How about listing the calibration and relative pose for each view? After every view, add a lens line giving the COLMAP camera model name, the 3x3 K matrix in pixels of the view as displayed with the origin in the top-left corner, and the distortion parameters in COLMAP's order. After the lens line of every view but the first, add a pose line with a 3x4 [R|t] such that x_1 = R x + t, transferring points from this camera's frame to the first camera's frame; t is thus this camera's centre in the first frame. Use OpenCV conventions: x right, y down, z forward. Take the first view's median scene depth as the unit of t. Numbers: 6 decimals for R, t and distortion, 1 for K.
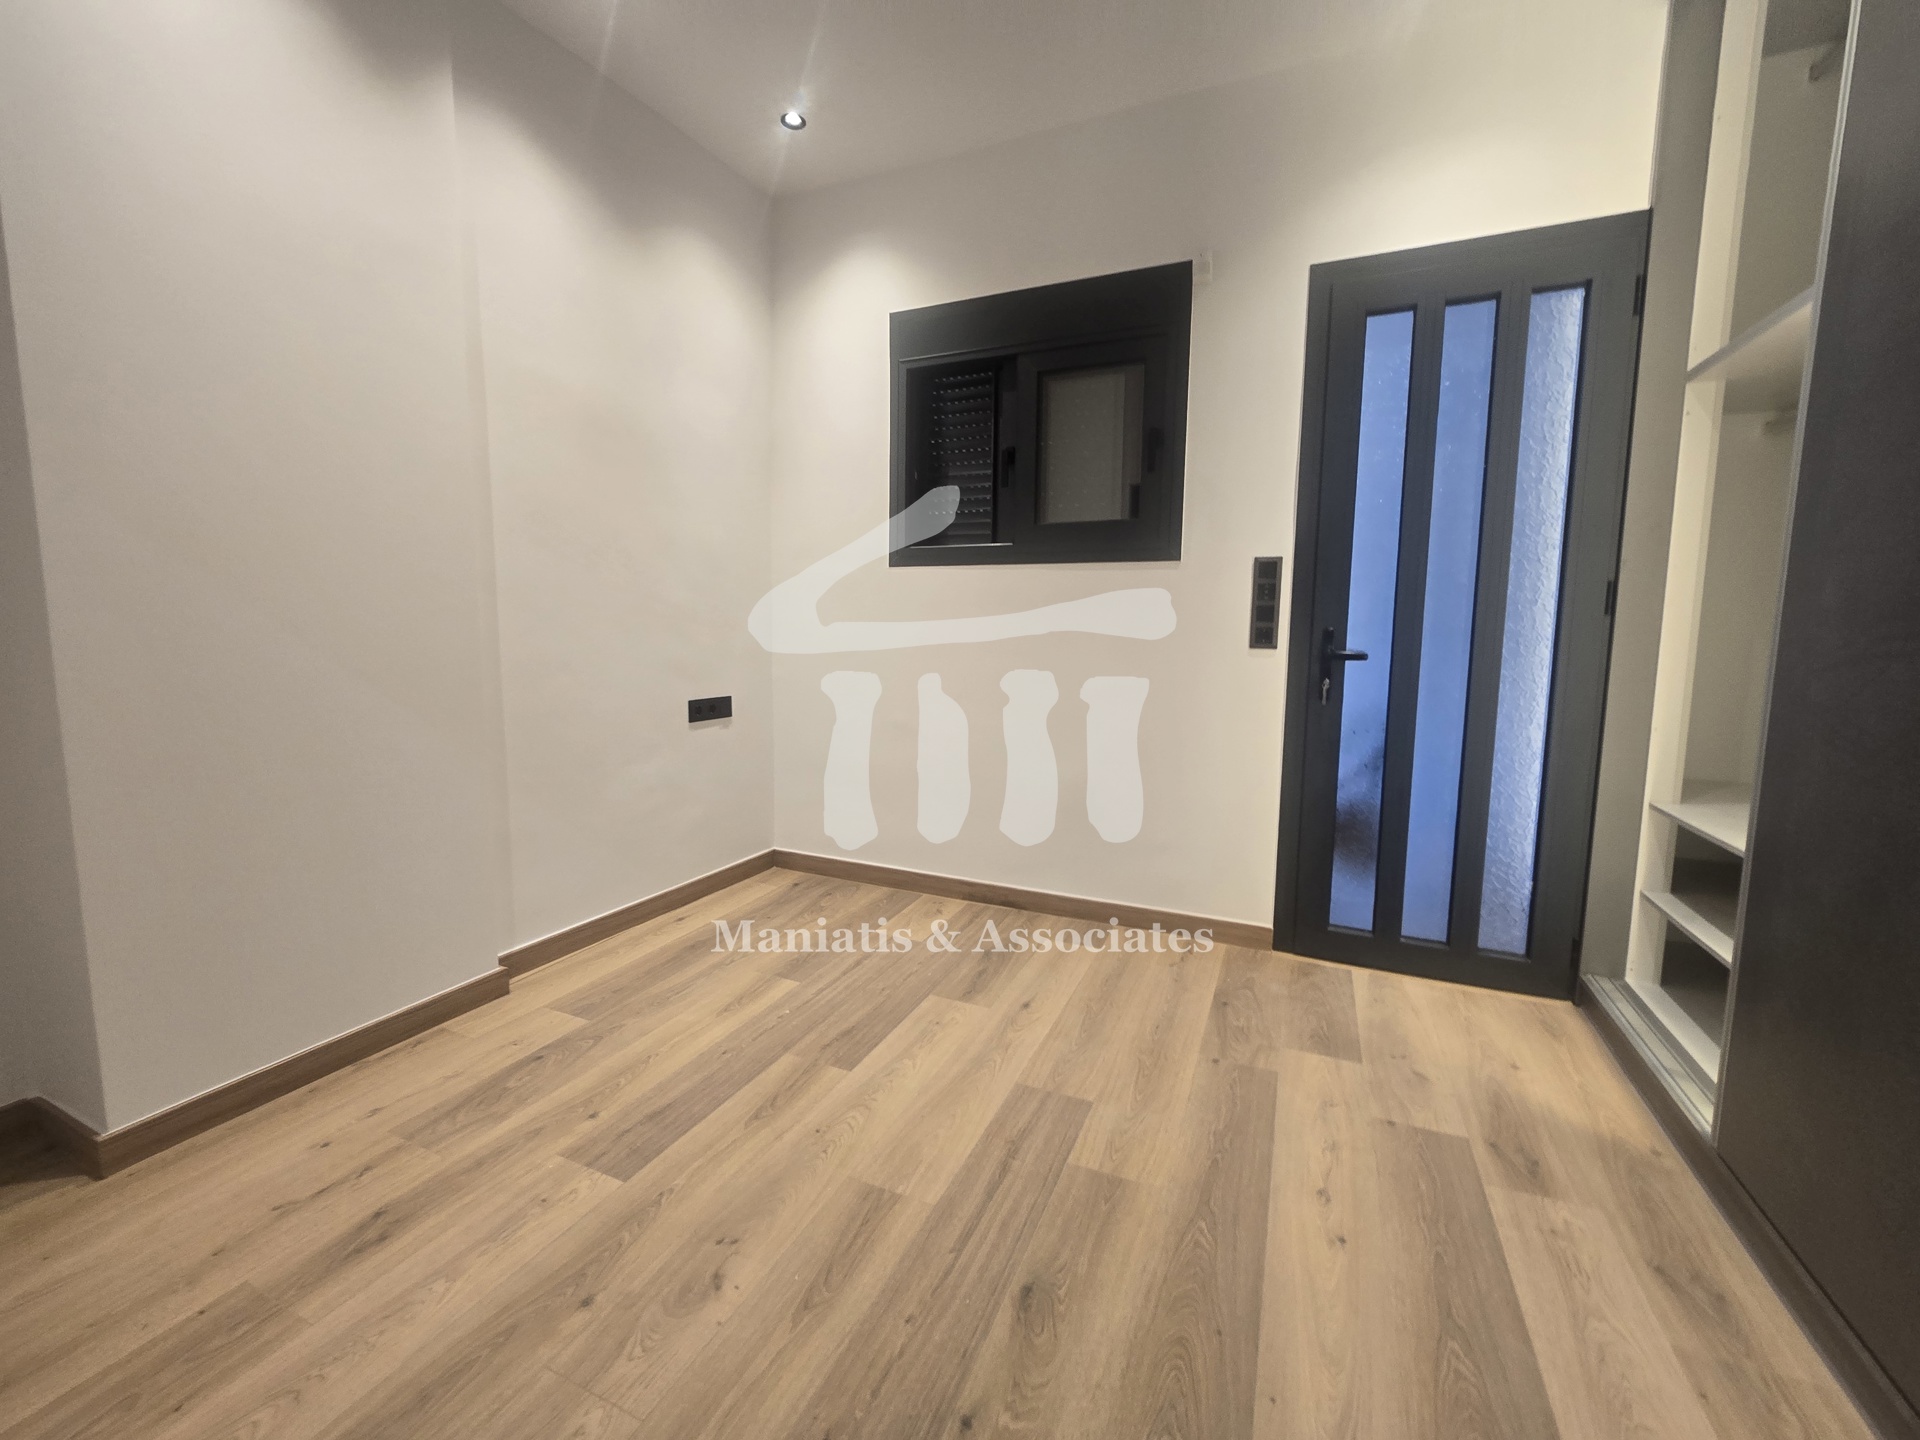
lens RADIAL K [[786.6, 0, 957.7], [0, 786.6, 704.6], [0, 0, 1]] dist [0.000352, -0.000874]
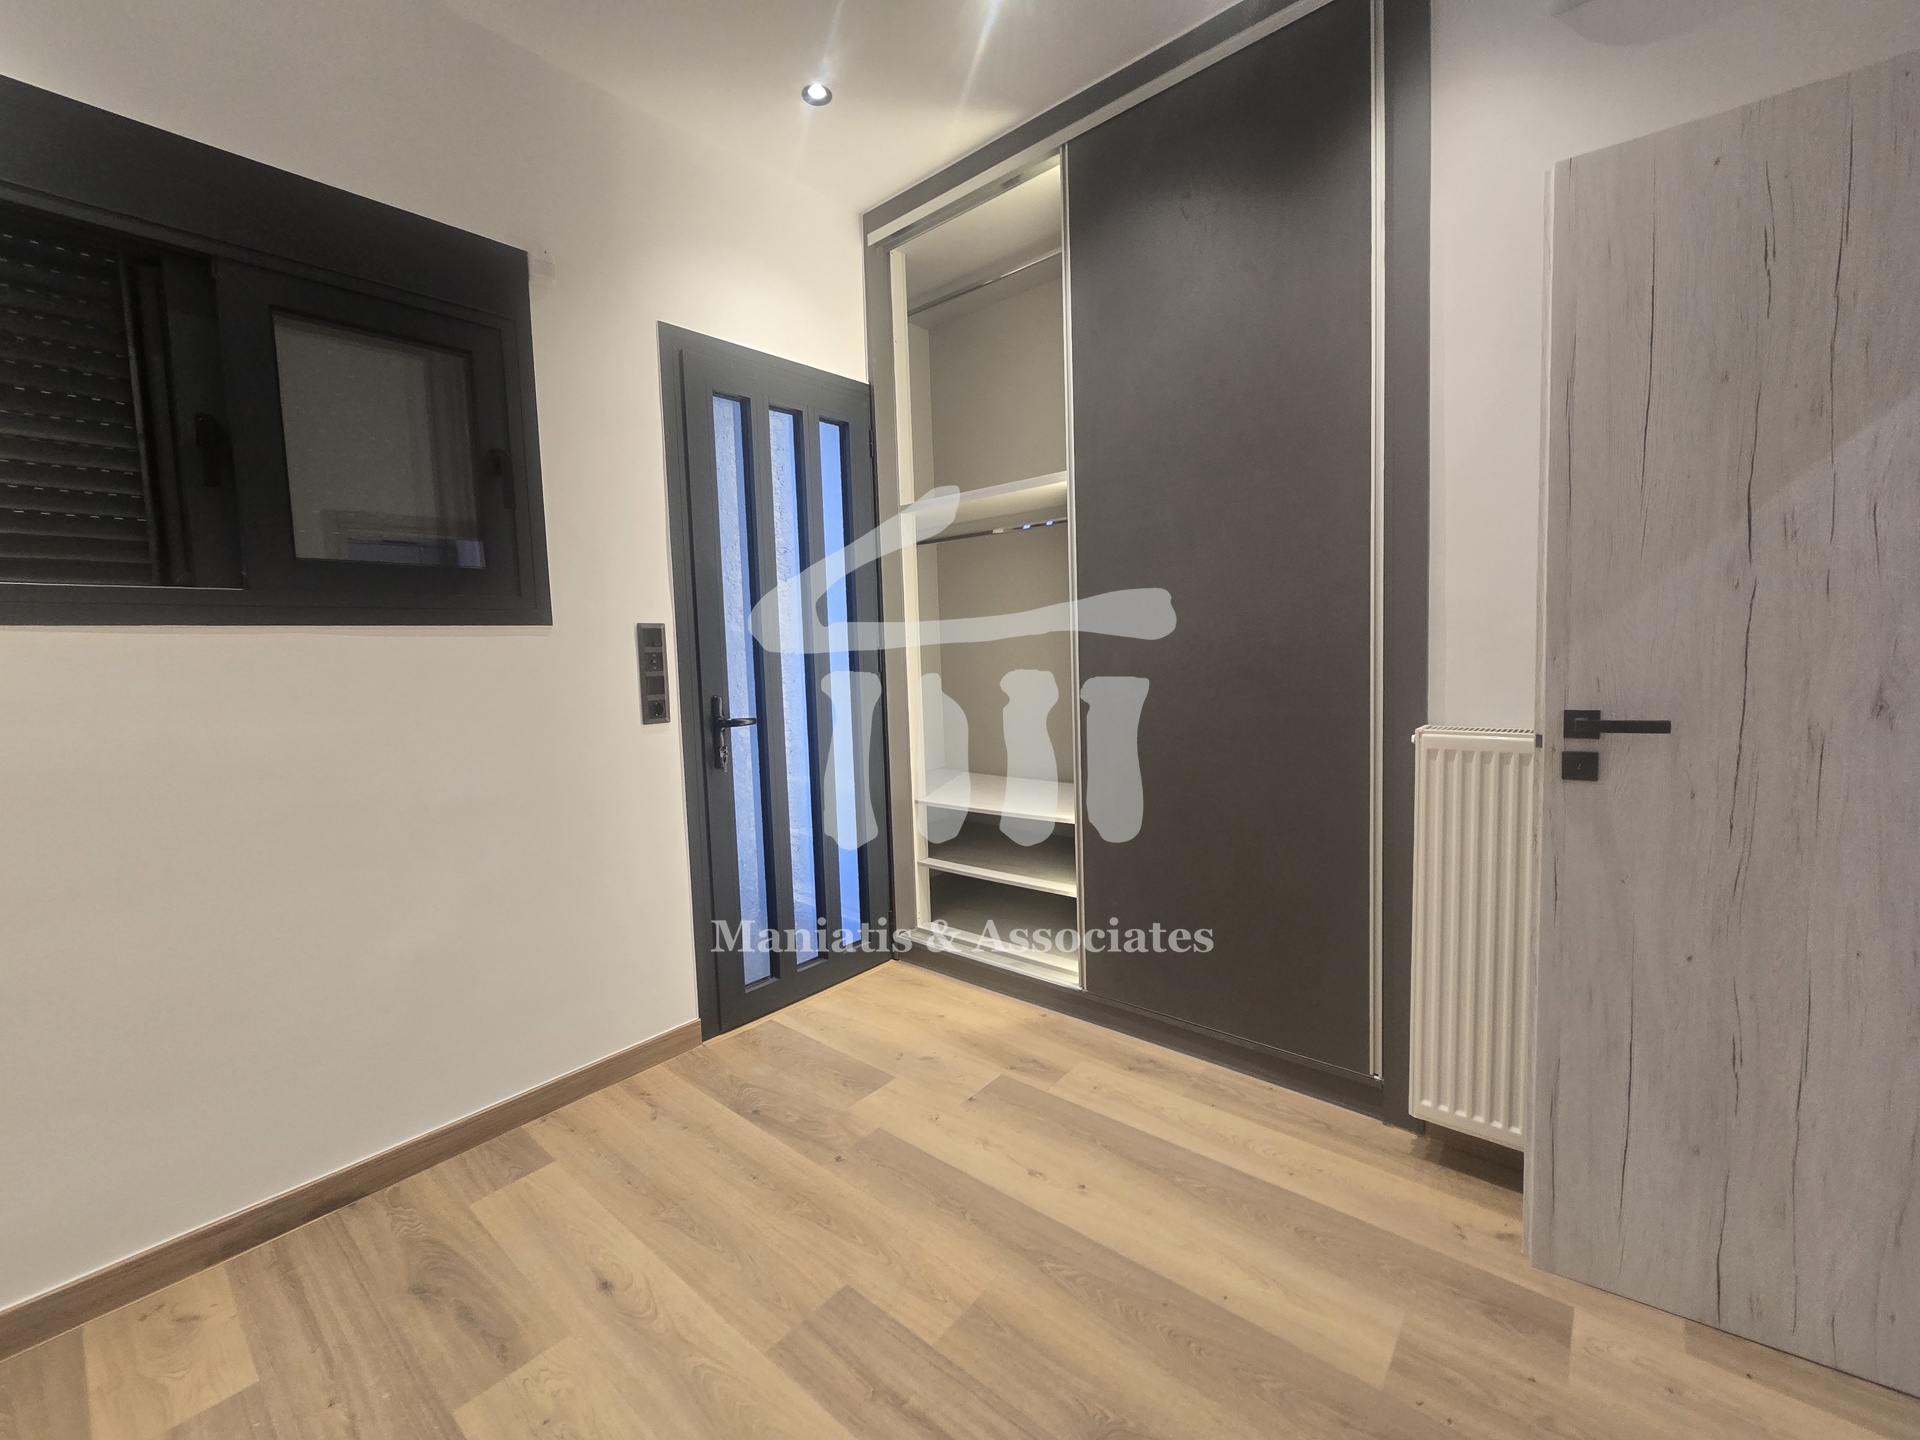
lens RADIAL K [[786.6, 0, 964.6], [0, 786.6, 703.5], [0, 0, 1]] dist [0.000352, -0.000874]
pose [[0.273375, -0.086903, 0.957974, -0.440374], [0.134431, 0.989588, 0.051408, -0.107508], [-0.952467, 0.114728, 0.282212, 0.465643]]
